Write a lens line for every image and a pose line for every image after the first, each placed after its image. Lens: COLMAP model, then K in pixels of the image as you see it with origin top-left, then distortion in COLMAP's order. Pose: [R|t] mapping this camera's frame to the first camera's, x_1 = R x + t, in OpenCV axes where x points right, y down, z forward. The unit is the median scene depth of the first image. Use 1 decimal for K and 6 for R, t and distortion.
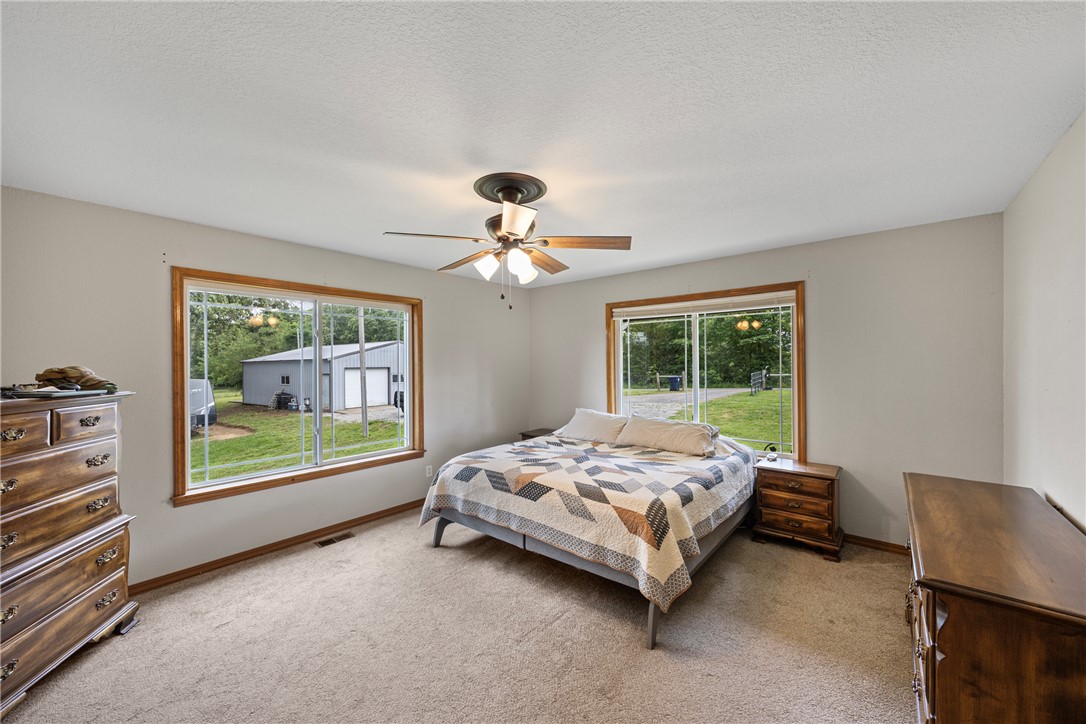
lens RADIAL K [[422.3, 0, 541.9], [0, 422.3, 365.5], [0, 0, 1]] dist [-0.000427, -0.000042]
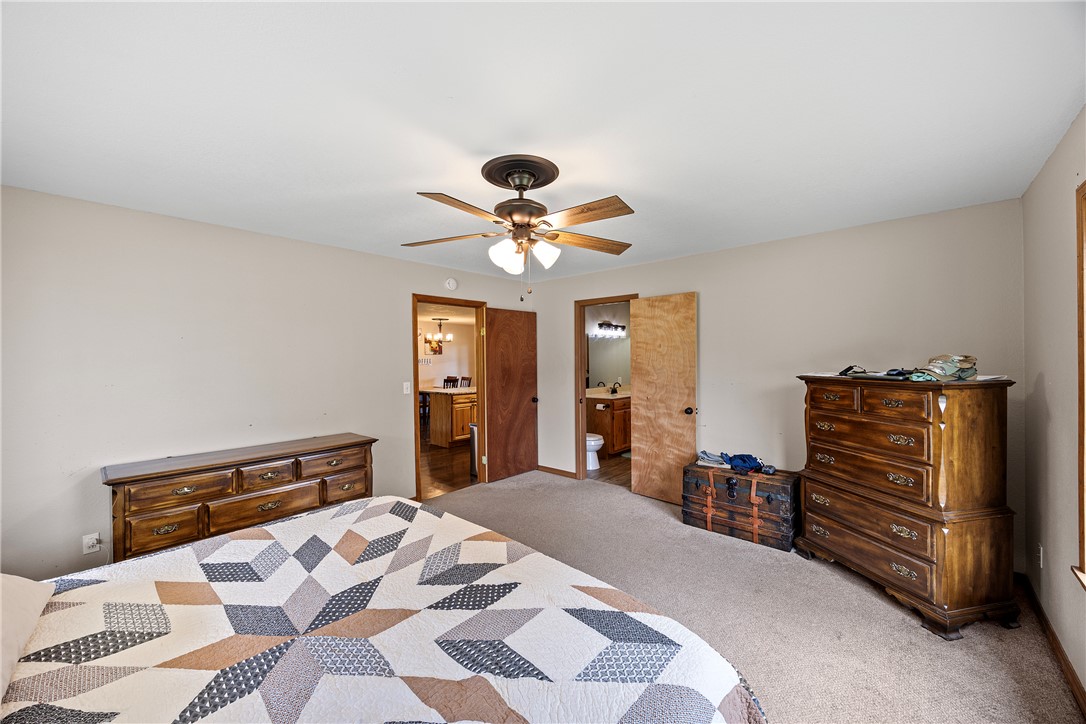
lens RADIAL K [[422.3, 0, 541.9], [0, 422.3, 365.5], [0, 0, 1]] dist [-0.000427, -0.000042]
pose [[-0.999054, 0.005121, 0.043192, -0.187721], [0.006113, 0.999720, 0.022872, -0.002331], [-0.043063, 0.023115, -0.998805, 2.454439]]
